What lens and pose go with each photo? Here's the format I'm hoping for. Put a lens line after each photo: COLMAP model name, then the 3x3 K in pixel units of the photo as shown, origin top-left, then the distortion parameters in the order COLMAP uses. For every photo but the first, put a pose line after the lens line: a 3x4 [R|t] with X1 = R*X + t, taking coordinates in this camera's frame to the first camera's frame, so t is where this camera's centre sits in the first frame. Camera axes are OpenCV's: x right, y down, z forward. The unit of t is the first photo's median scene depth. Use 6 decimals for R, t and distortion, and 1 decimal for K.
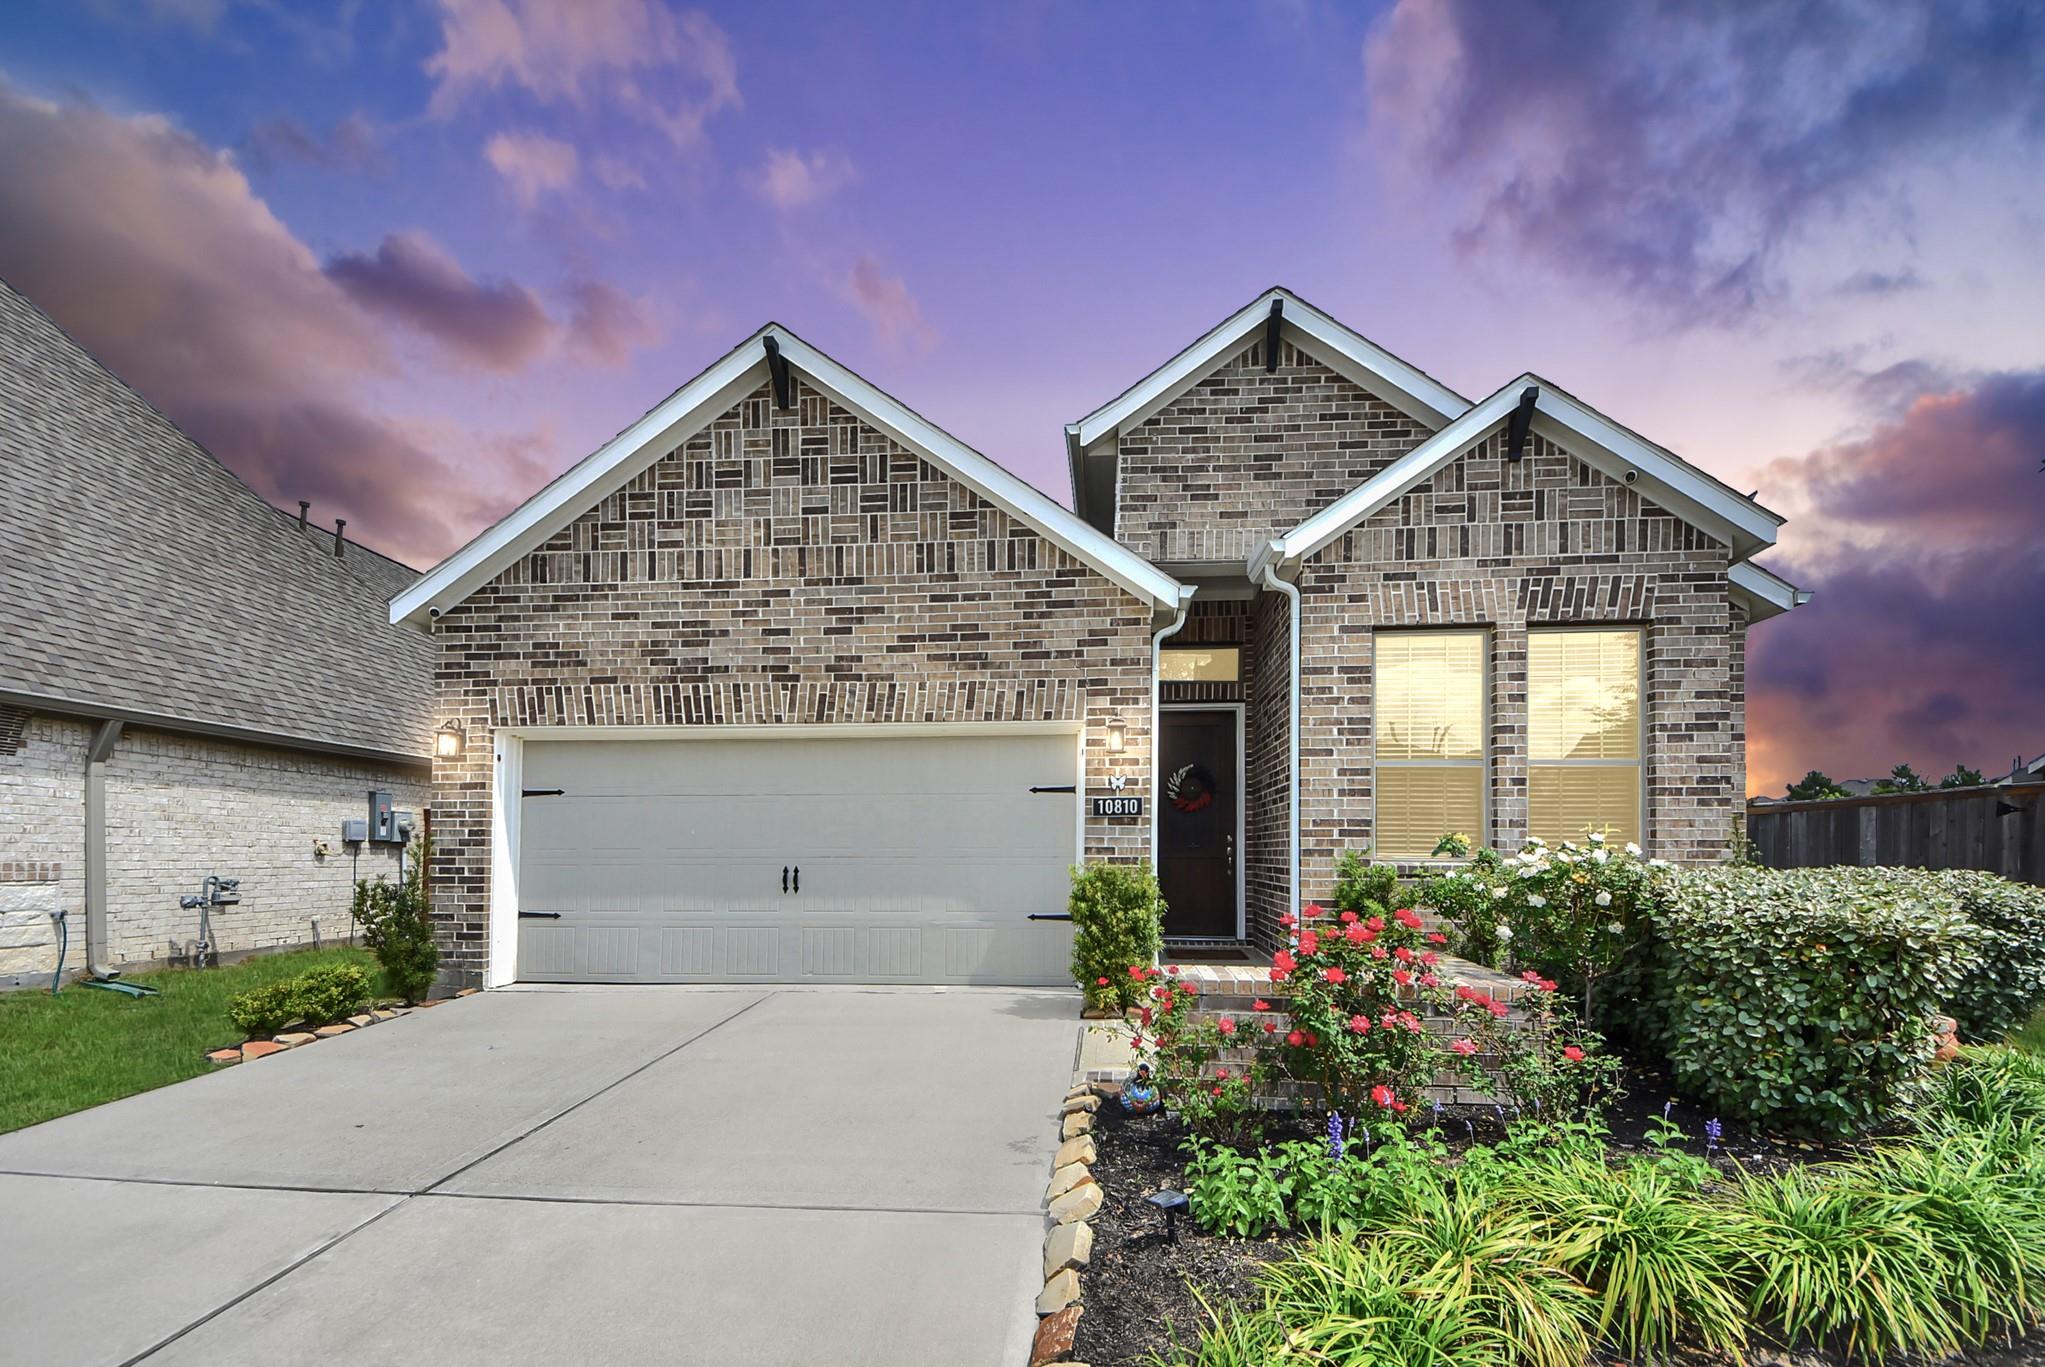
lens RADIAL K [[740.9, 0, 1013.6], [0, 740.9, 672.4], [0, 0, 1]] dist [-0.007032, -0.000733]
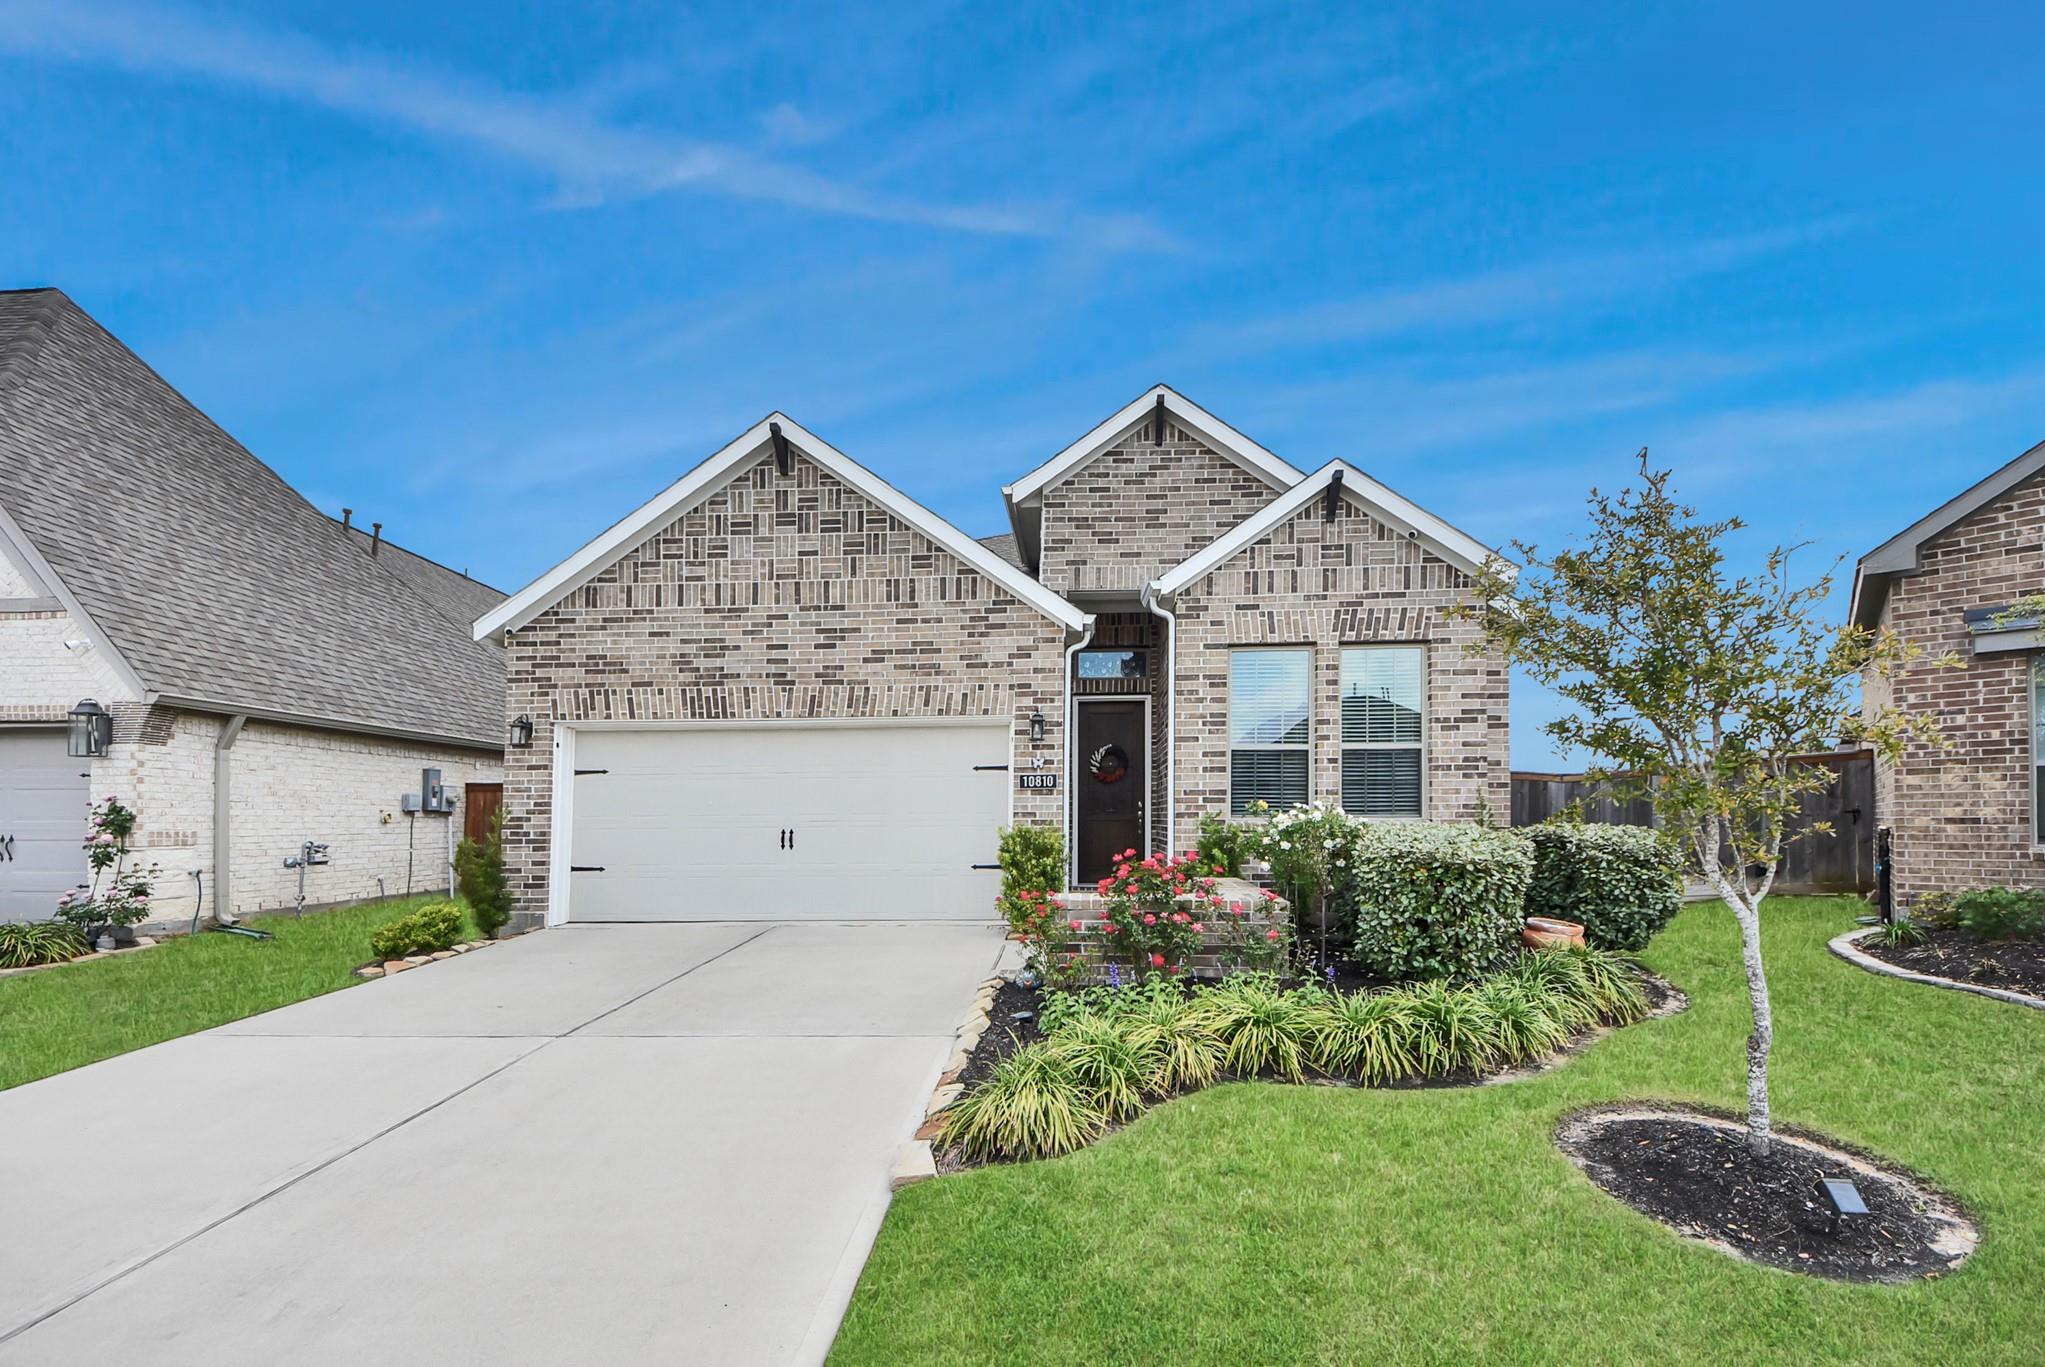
lens RADIAL K [[789.8, 0, 1023.3], [0, 789.8, 601.4], [0, 0, 1]] dist [-0.006444, -0.000898]
pose [[0.999701, -0.000925, 0.024446, 0.076844], [0.001620, 0.999594, -0.028443, -0.094476], [-0.024410, 0.028474, 0.999296, -0.397080]]
